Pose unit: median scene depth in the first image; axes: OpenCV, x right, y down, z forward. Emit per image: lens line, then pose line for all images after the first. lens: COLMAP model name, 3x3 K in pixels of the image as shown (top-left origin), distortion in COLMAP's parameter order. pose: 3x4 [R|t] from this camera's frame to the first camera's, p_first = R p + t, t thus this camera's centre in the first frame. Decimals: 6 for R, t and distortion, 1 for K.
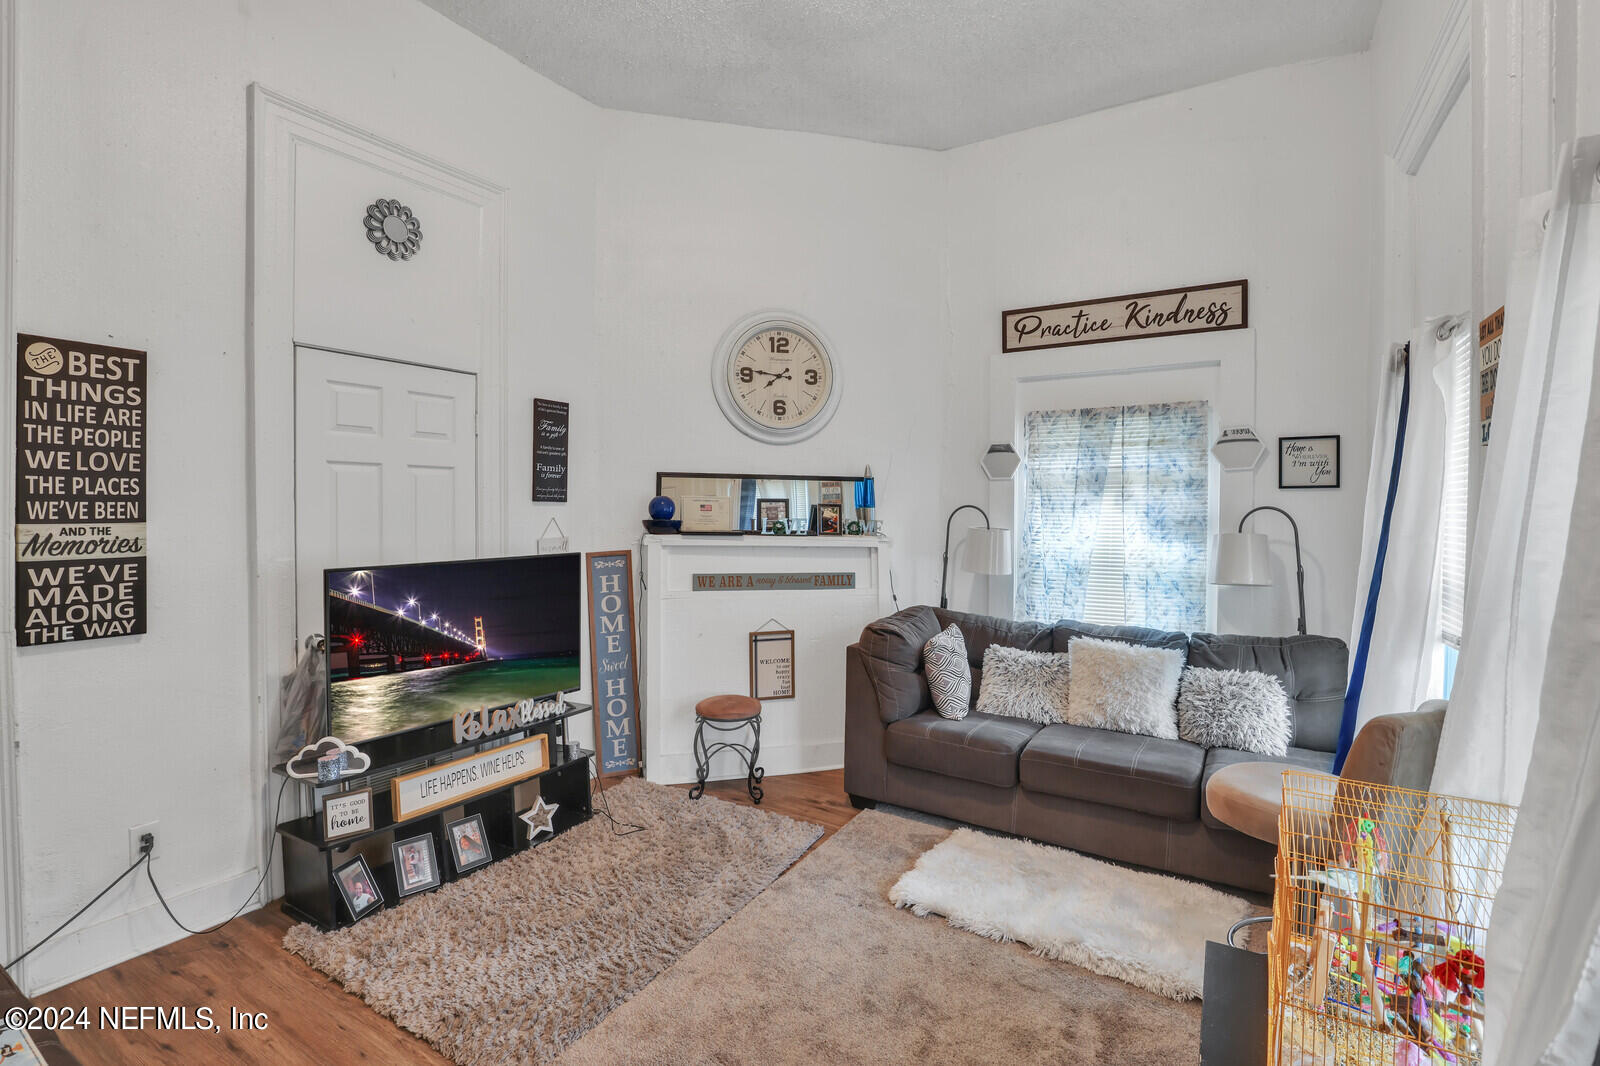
lens RADIAL K [[770.7, 0, 802.3], [0, 770.7, 511.0], [0, 0, 1]] dist [-0.001185, -0.000100]
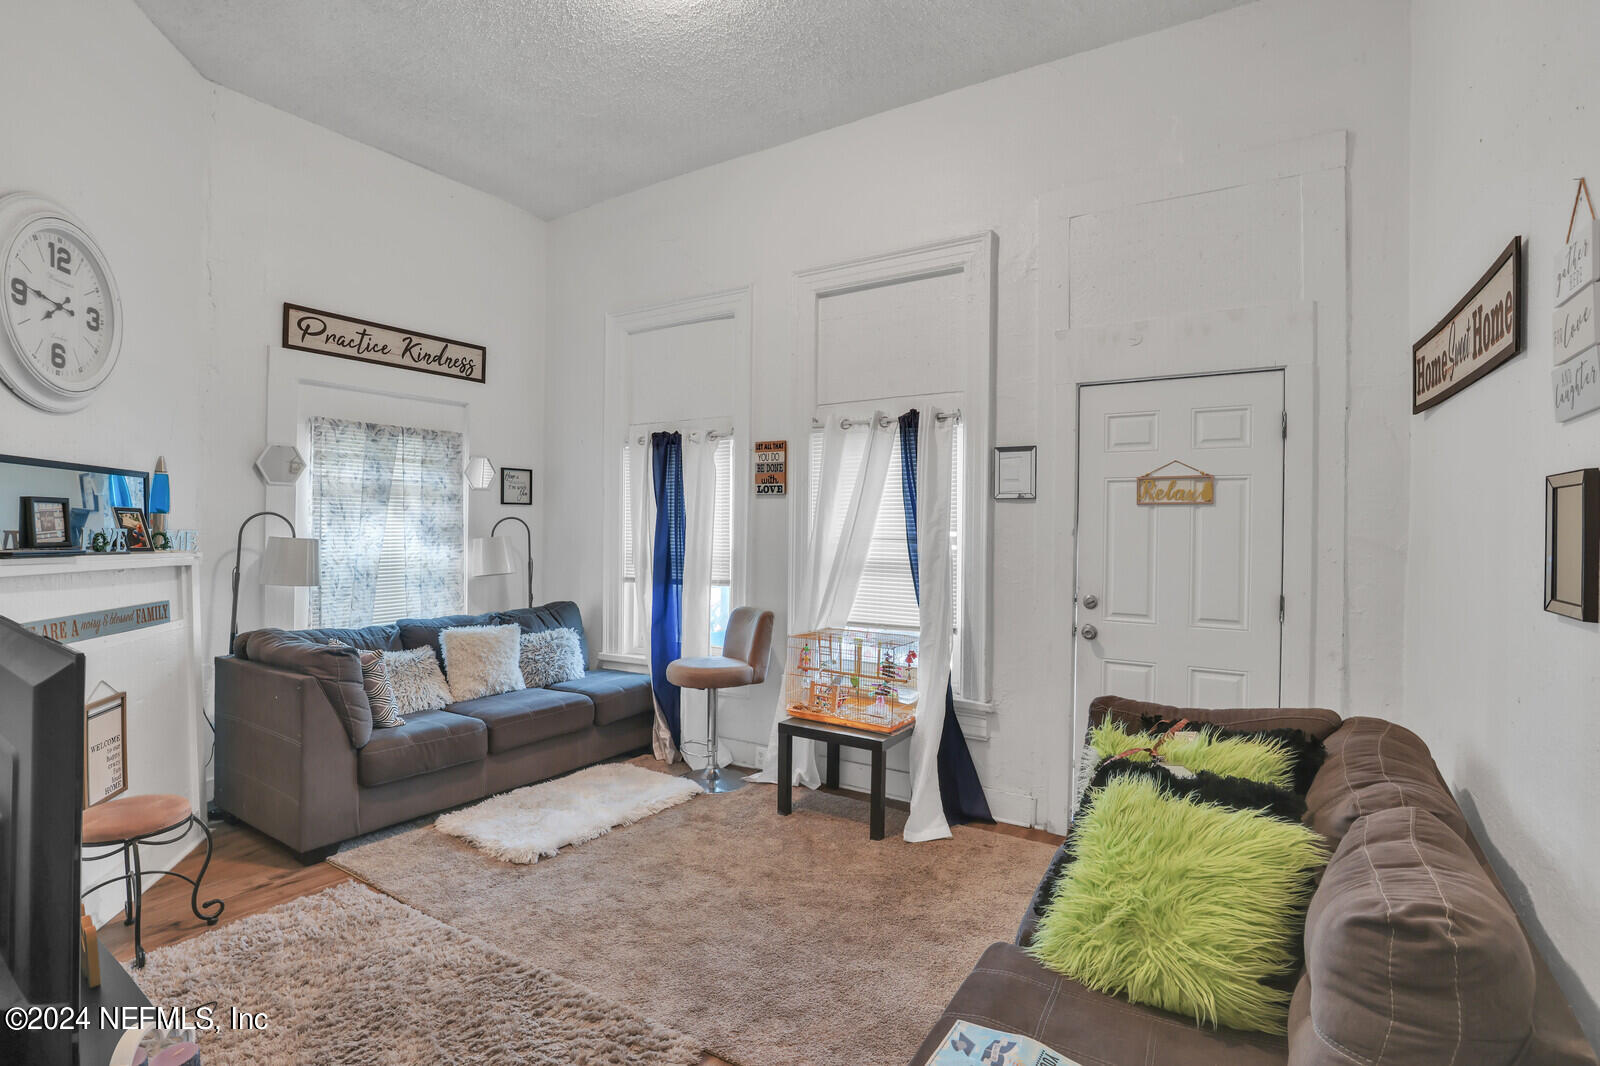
lens RADIAL K [[770.7, 0, 802.3], [0, 770.7, 511.0], [0, 0, 1]] dist [-0.001185, -0.000100]
pose [[0.017493, 0.015920, 0.999720, -0.714241], [-0.000703, 0.999873, -0.015910, 0.005042], [-0.999847, -0.000424, 0.017502, 0.403609]]
